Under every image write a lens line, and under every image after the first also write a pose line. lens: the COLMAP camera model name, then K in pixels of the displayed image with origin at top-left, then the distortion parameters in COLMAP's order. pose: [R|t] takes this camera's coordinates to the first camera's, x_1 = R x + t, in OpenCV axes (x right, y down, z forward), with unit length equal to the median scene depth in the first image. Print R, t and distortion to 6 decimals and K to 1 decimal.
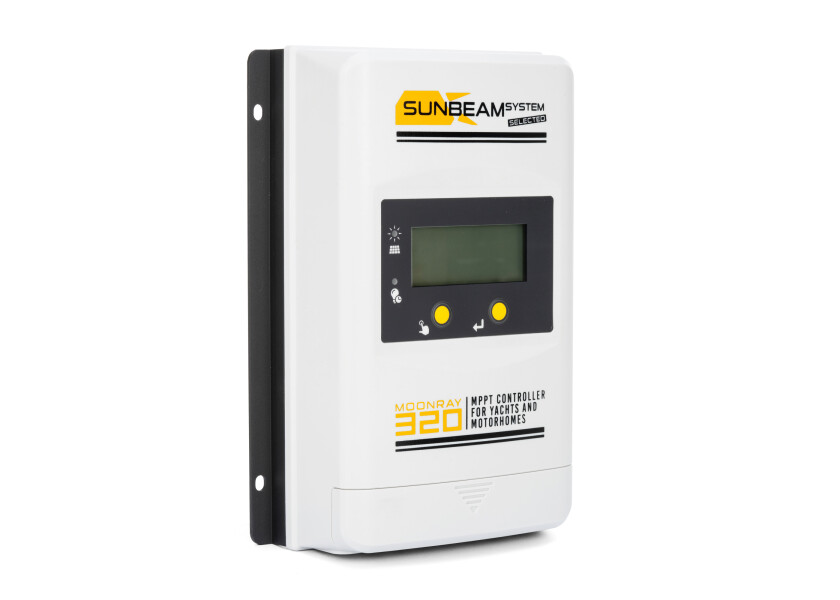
lens RADIAL K [[2063.6, 0, 420.0], [0, 2063.6, 300.0], [0, 0, 1]] dist [-0.100081, -0.287348]
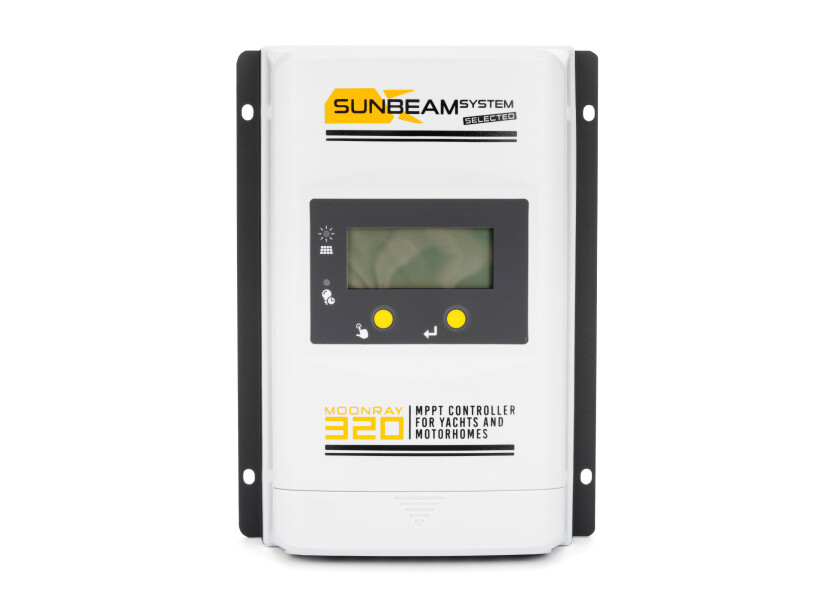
lens RADIAL K [[2063.6, 0, 420.0], [0, 2063.6, 300.0], [0, 0, 1]] dist [-0.100081, -0.287348]
pose [[0.839945, 0.042796, -0.540981, 0.548645], [-0.044044, 0.998973, 0.010643, -0.012781], [0.540881, 0.014888, 0.840967, 0.192582]]
